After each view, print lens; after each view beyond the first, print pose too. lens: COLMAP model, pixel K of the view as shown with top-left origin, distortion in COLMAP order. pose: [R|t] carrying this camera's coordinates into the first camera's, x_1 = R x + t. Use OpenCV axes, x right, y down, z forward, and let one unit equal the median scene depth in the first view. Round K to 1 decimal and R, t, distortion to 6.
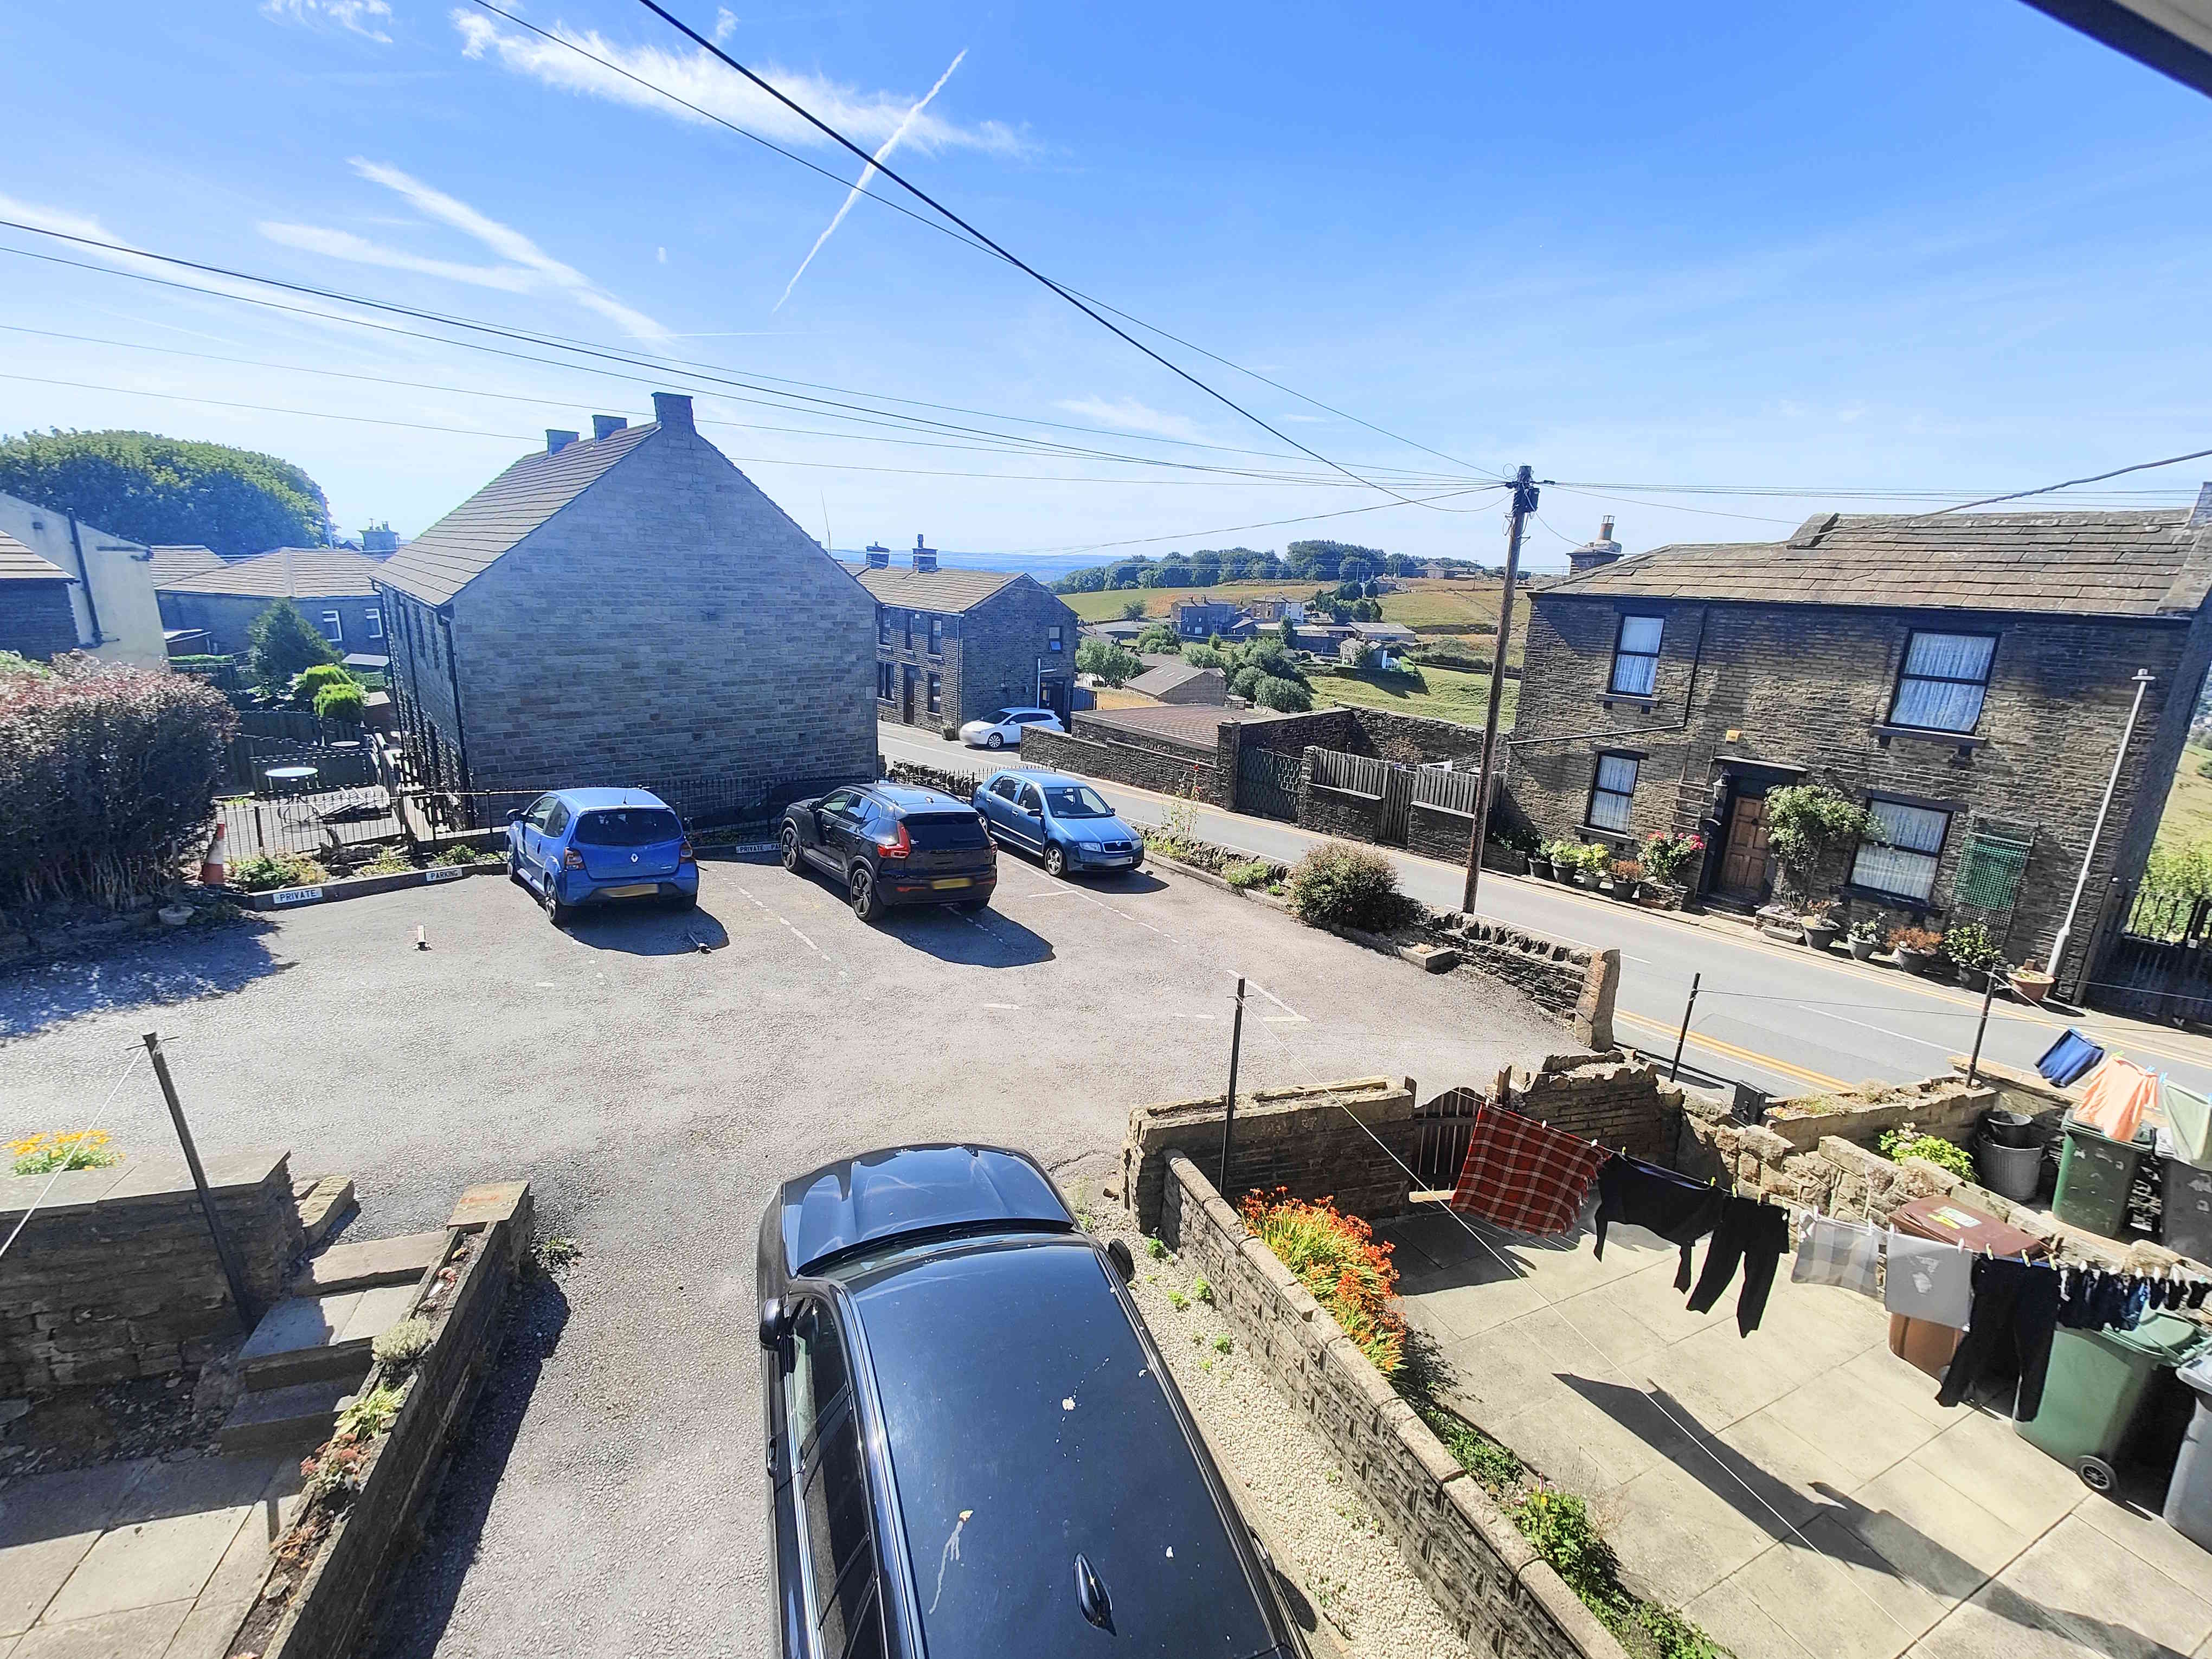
lens RADIAL K [[985.4, 0, 1106.0], [0, 985.4, 829.5], [0, 0, 1]] dist [-0.000518, -0.000019]
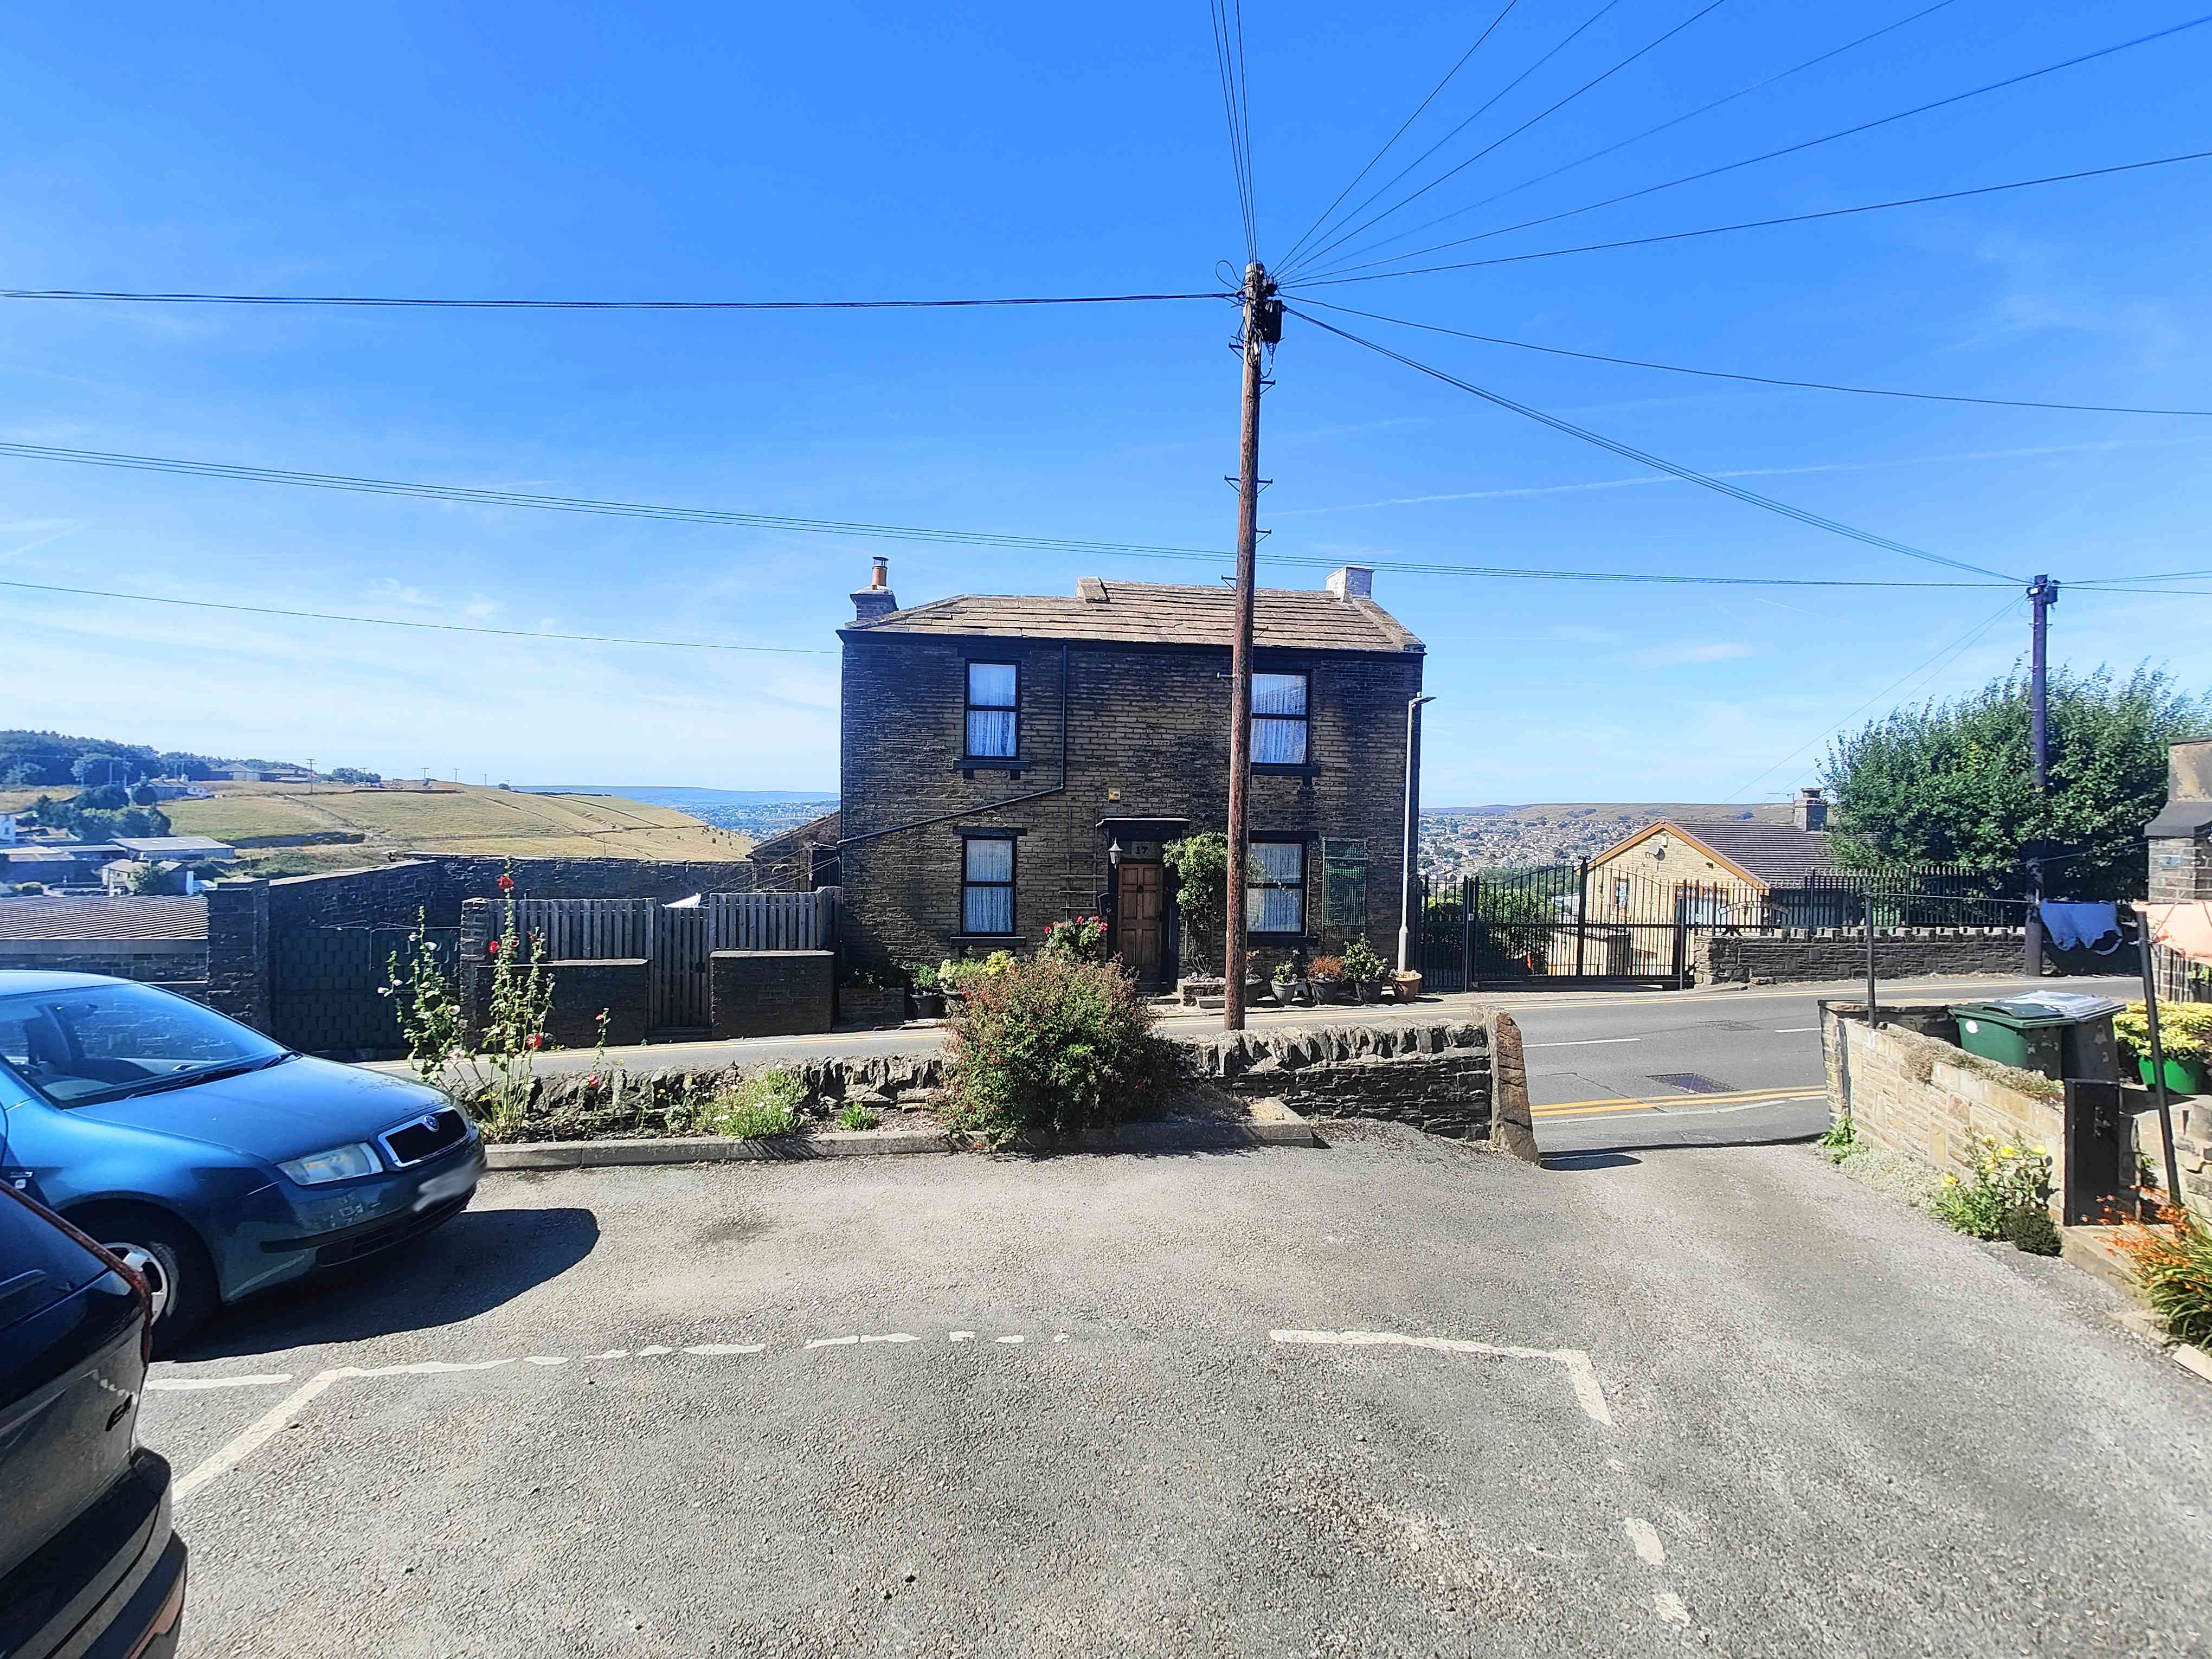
lens RADIAL K [[971.7, 0, 1108.1], [0, 971.7, 813.9], [0, 0, 1]] dist [0.003845, 0.000580]
pose [[0.493996, -0.036919, 0.868680, -0.102293], [0.229015, 0.969342, -0.089038, -0.001905], [-0.838761, 0.242925, 0.487306, 0.529989]]
